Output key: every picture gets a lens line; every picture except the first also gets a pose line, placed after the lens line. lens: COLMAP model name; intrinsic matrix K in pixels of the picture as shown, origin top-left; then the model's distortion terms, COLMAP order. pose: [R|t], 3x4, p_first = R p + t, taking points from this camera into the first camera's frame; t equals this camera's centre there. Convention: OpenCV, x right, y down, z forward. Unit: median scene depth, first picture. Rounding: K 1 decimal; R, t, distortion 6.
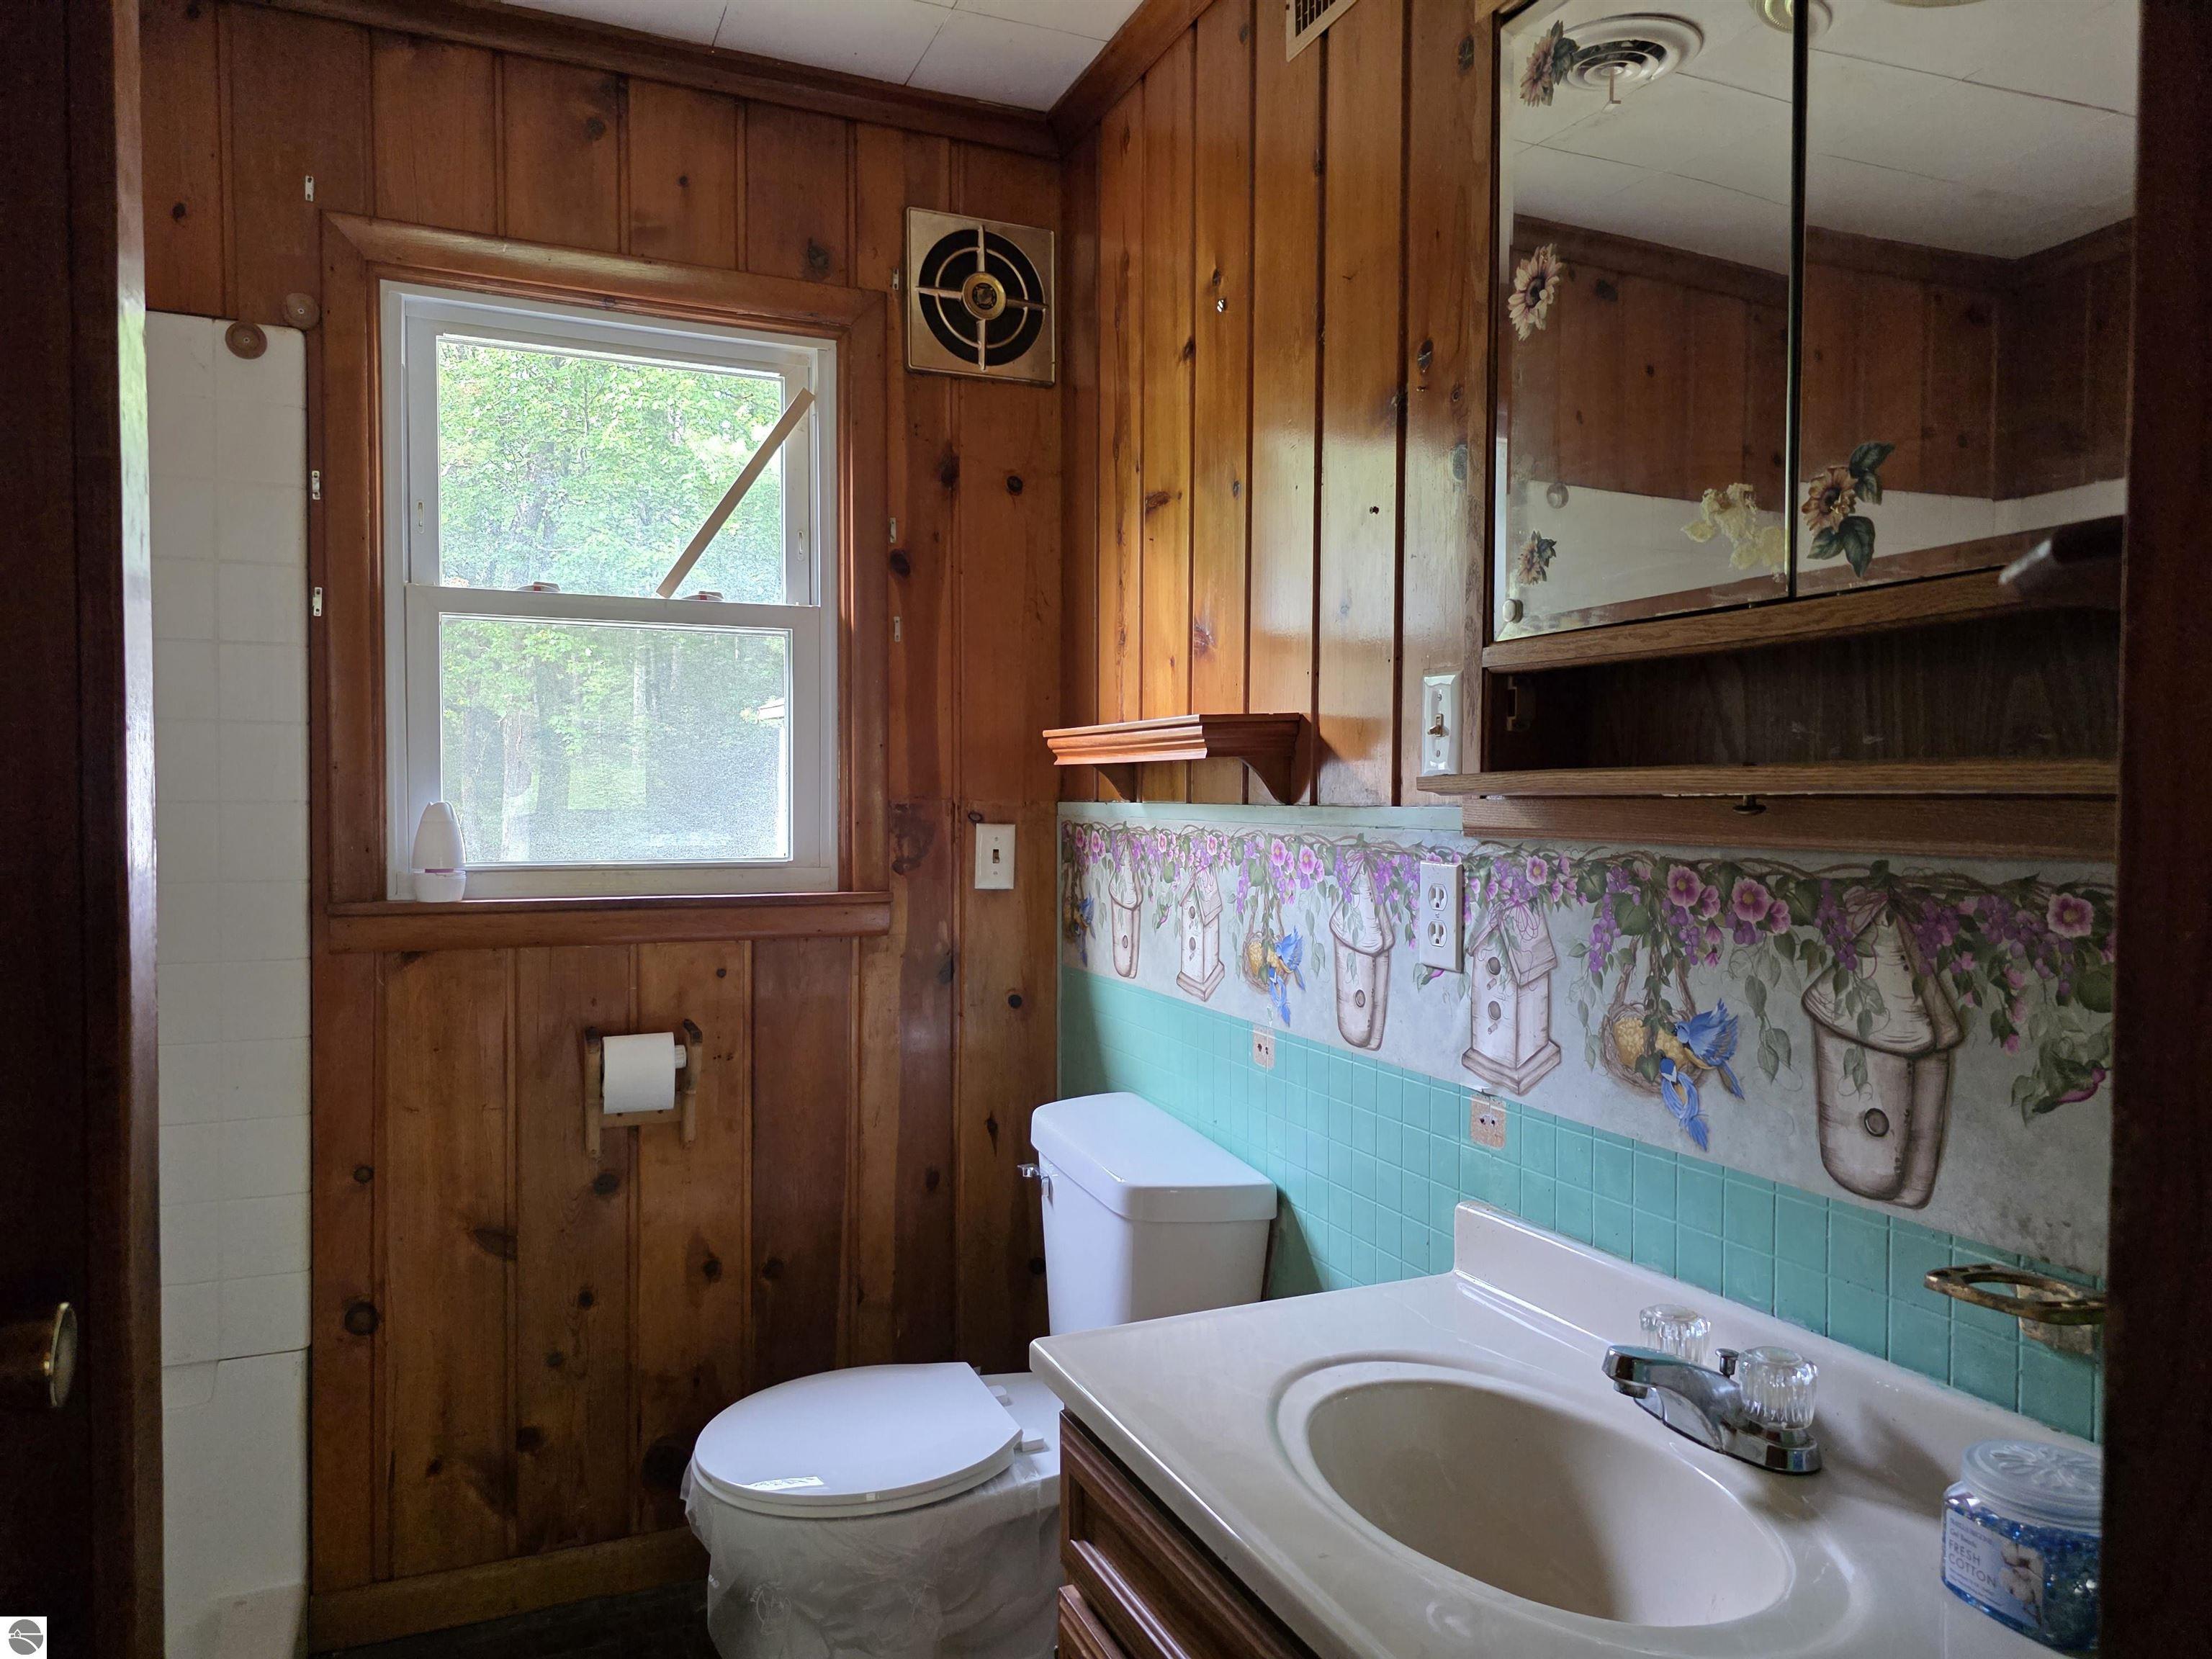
lens RADIAL K [[1498.7, 0, 1101.5], [0, 1498.7, 817.2], [0, 0, 1]] dist [0.054171, -0.047304]
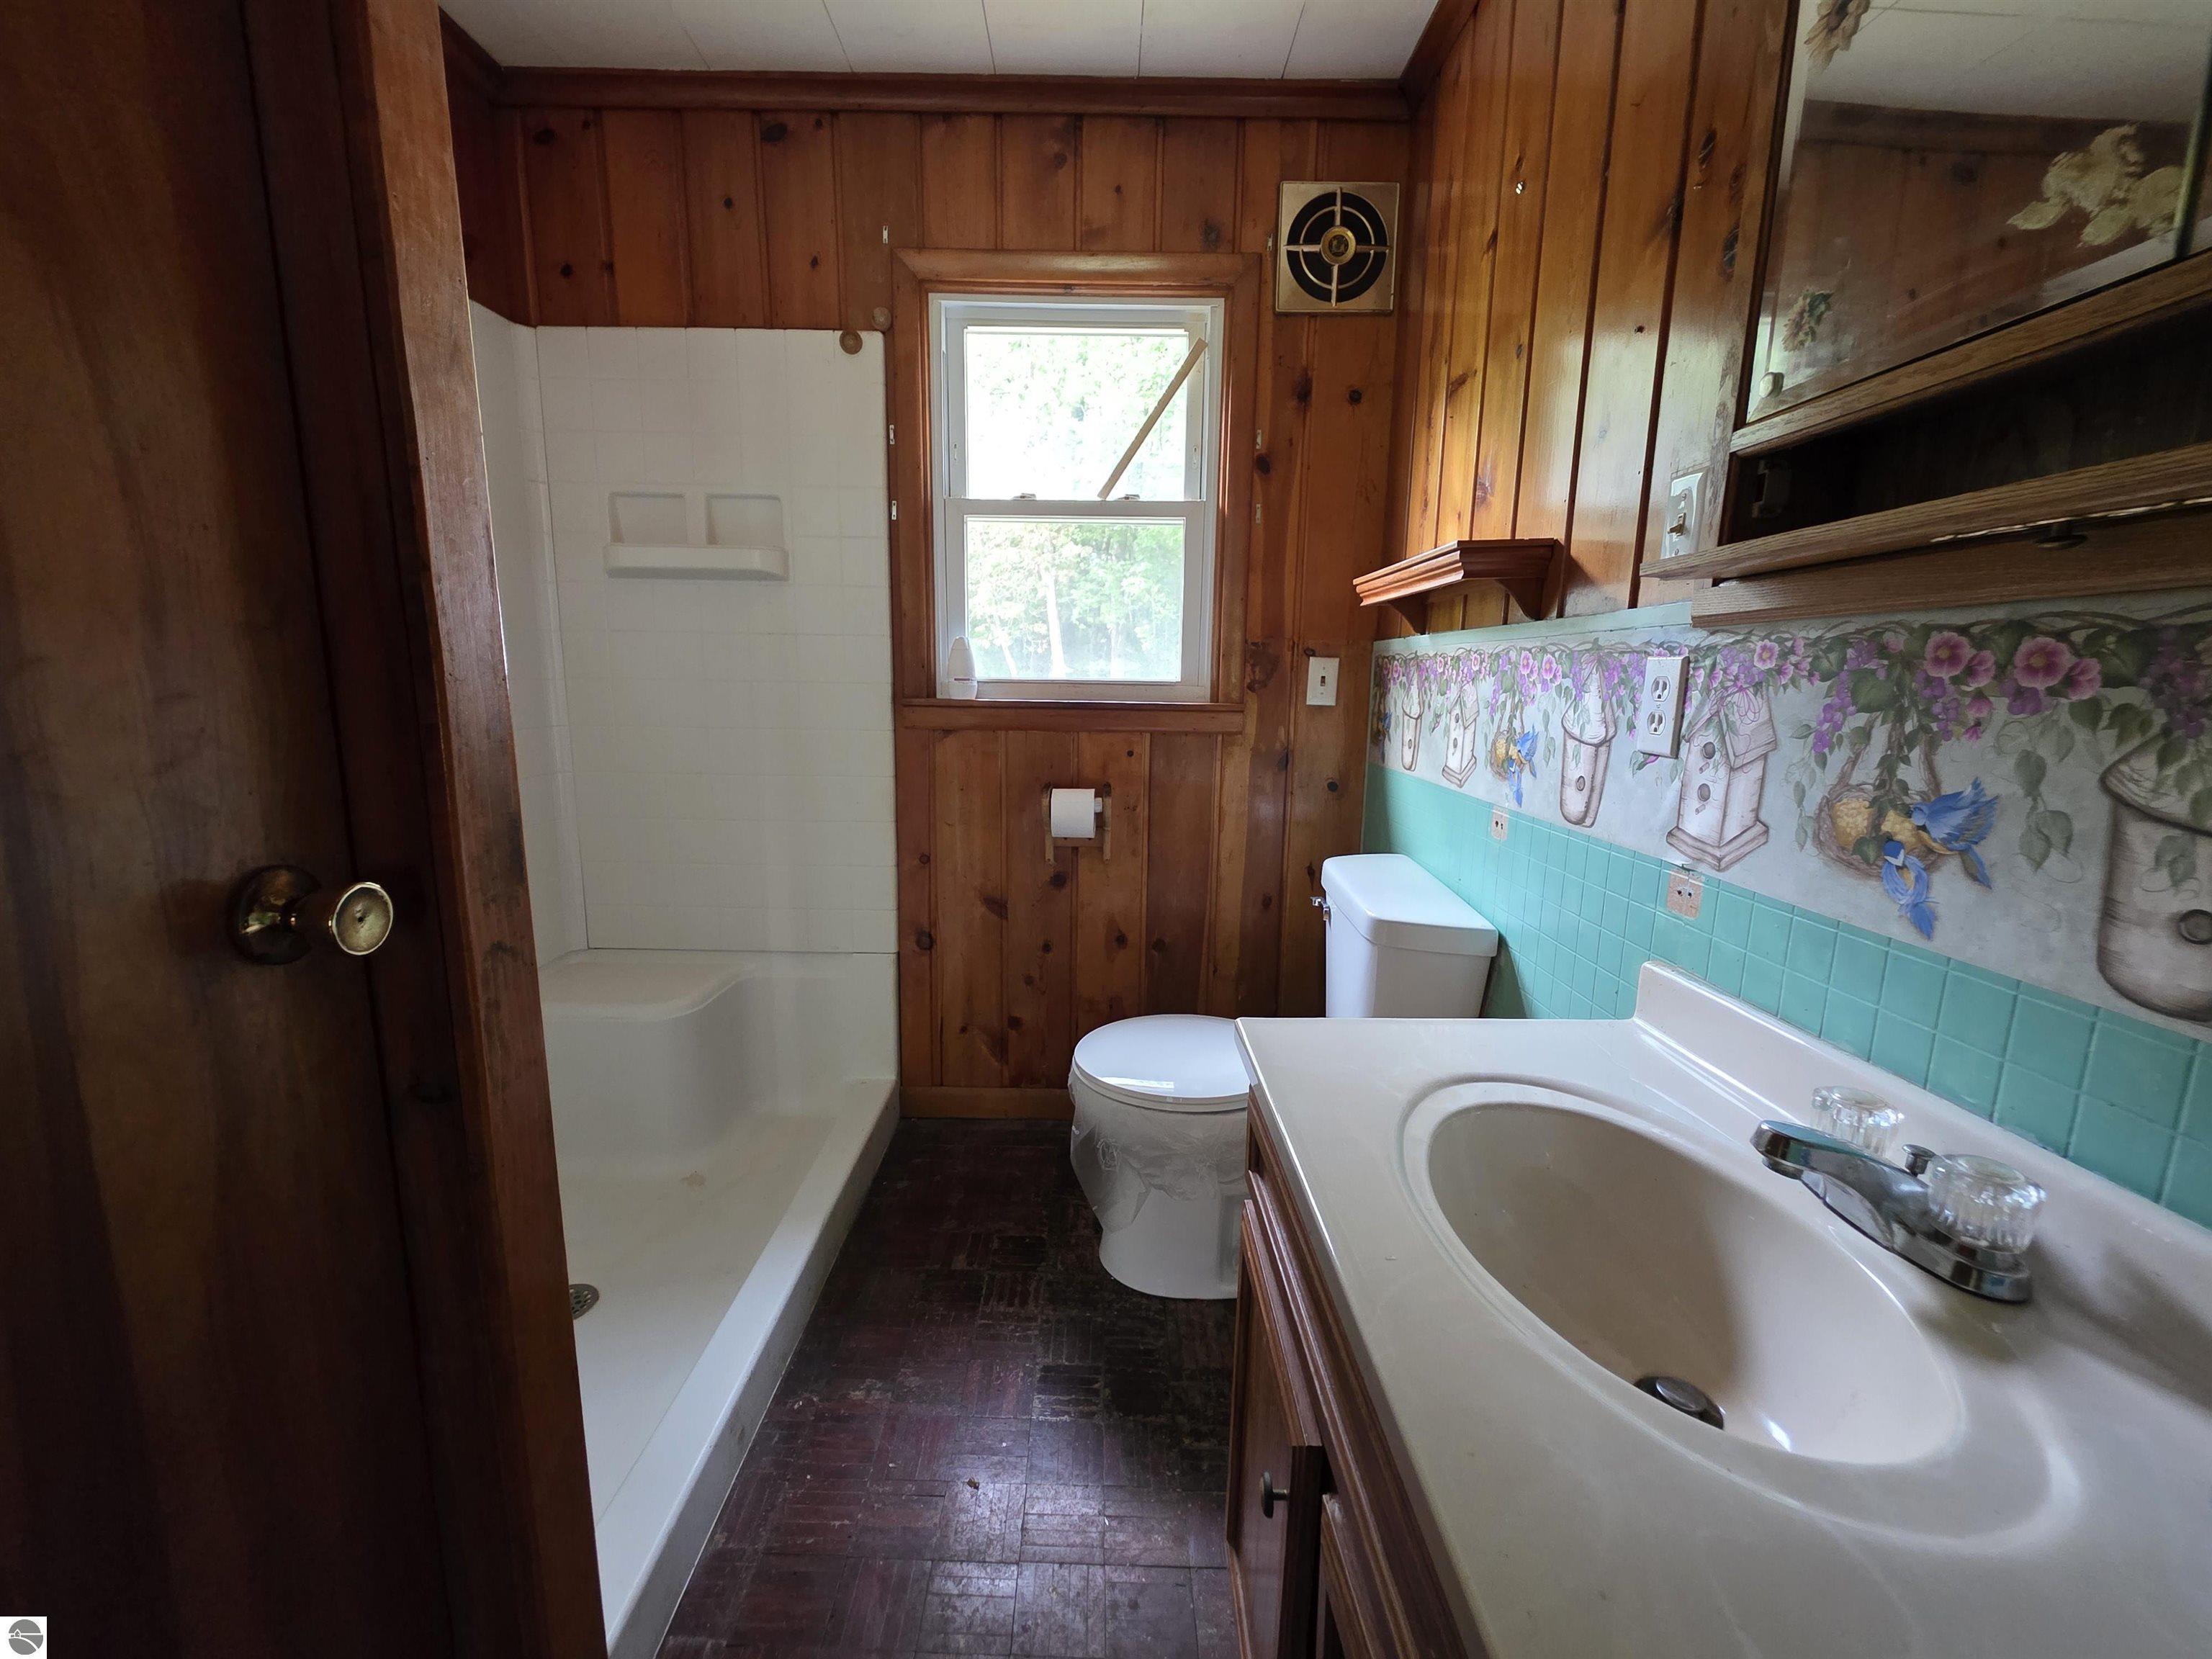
lens RADIAL K [[889.8, 0, 1094.0], [0, 889.8, 824.1], [0, 0, 1]] dist [-0.001514, 0.000325]
pose [[0.916956, 0.076189, -0.391646, 0.078965], [-0.018671, 0.988717, 0.148627, 0.045434], [0.398551, -0.128973, 0.908033, 0.177291]]
